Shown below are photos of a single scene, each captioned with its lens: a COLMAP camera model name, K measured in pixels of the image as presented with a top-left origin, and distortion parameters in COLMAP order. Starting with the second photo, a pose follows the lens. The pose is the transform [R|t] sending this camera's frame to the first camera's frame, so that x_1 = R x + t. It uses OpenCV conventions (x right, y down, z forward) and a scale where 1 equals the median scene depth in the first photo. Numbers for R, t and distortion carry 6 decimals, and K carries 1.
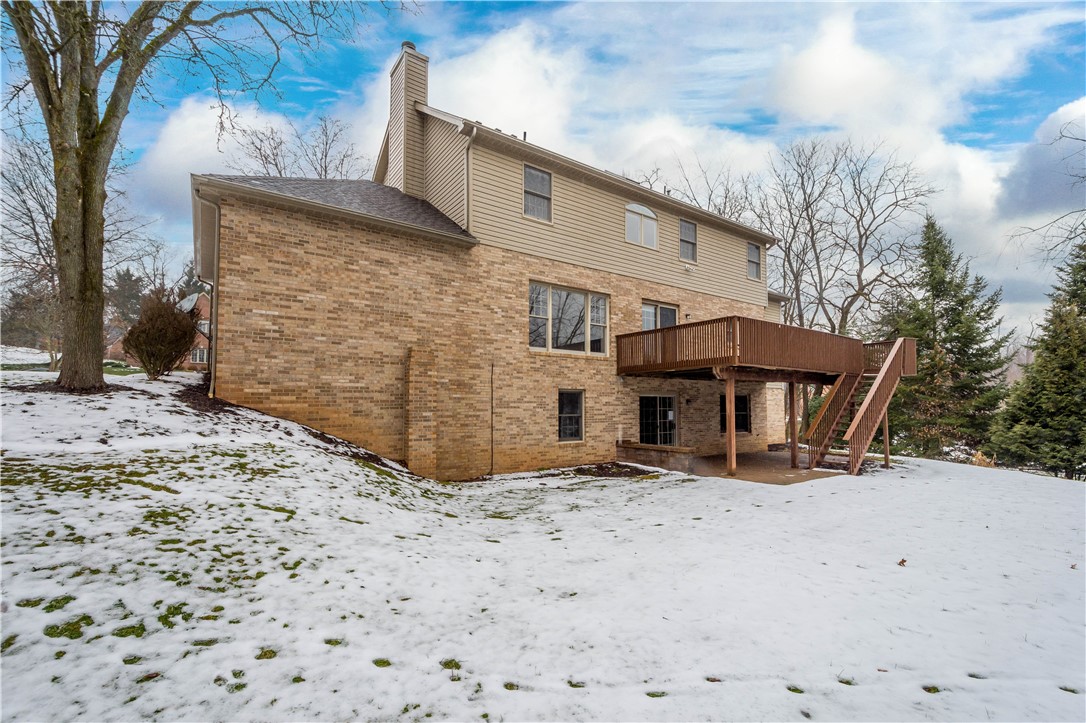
lens RADIAL K [[479.7, 0, 543.1], [0, 479.7, 354.2], [0, 0, 1]] dist [0.013300, 0.000162]
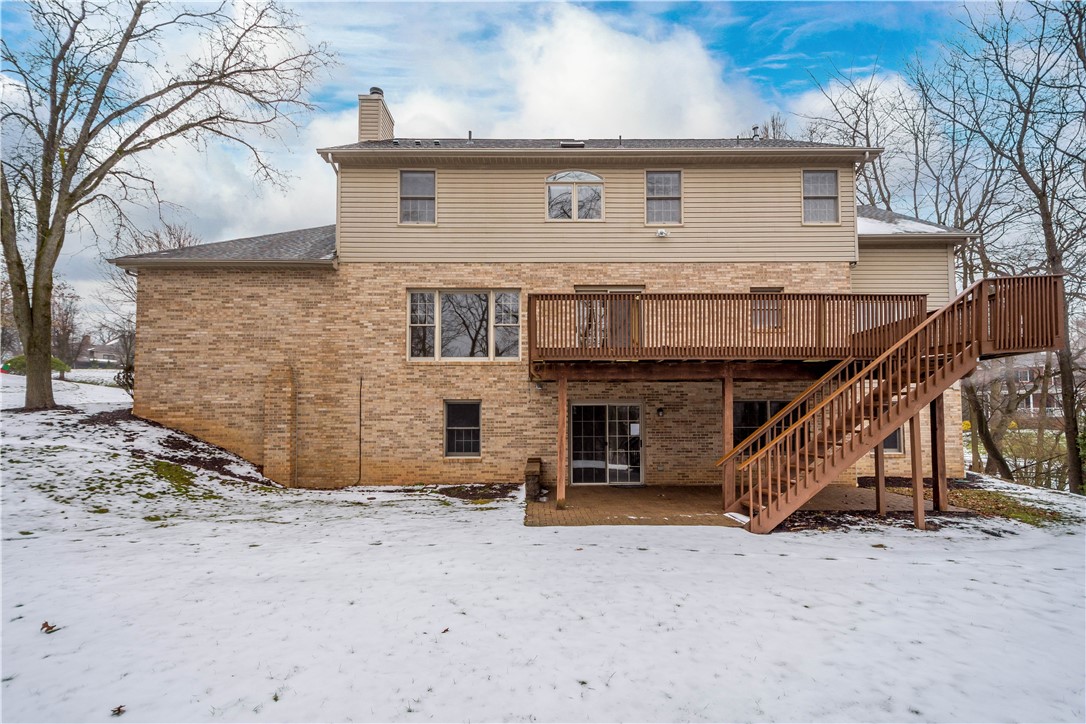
lens RADIAL K [[479.7, 0, 551.1], [0, 479.7, 371.9], [0, 0, 1]] dist [0.013300, 0.000162]
pose [[0.816995, -0.058209, -0.573700, 0.853559], [0.066540, 0.997763, -0.006478, 0.044041], [0.572793, -0.032882, 0.819040, 0.412334]]
